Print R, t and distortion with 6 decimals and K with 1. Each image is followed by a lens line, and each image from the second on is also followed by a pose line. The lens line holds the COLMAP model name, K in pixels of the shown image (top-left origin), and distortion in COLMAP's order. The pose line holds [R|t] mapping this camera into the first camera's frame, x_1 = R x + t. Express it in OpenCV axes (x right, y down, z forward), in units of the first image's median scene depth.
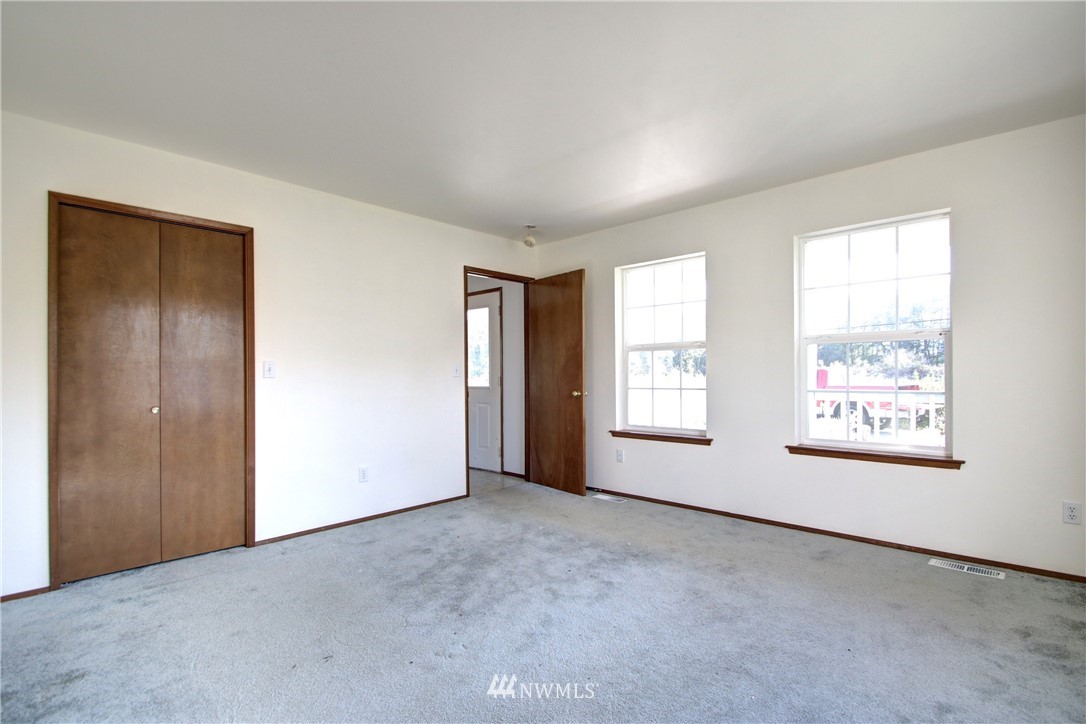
lens RADIAL K [[514.7, 0, 542.2], [0, 514.7, 362.1], [0, 0, 1]] dist [0.008128, -0.009242]
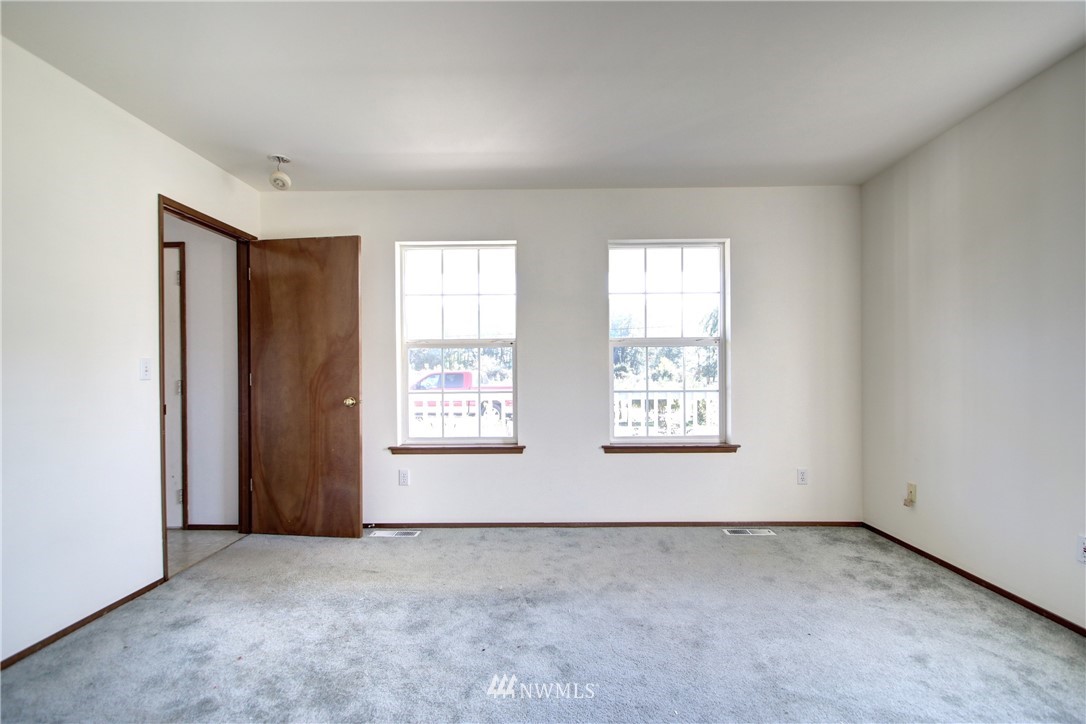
lens RADIAL K [[514.7, 0, 546.2], [0, 514.7, 364.1], [0, 0, 1]] dist [0.008128, -0.009242]
pose [[0.732973, 0.017799, 0.680025, -0.241026], [-0.014270, 0.999840, -0.010788, 0.011778], [-0.680108, -0.001797, 0.733109, 0.273396]]
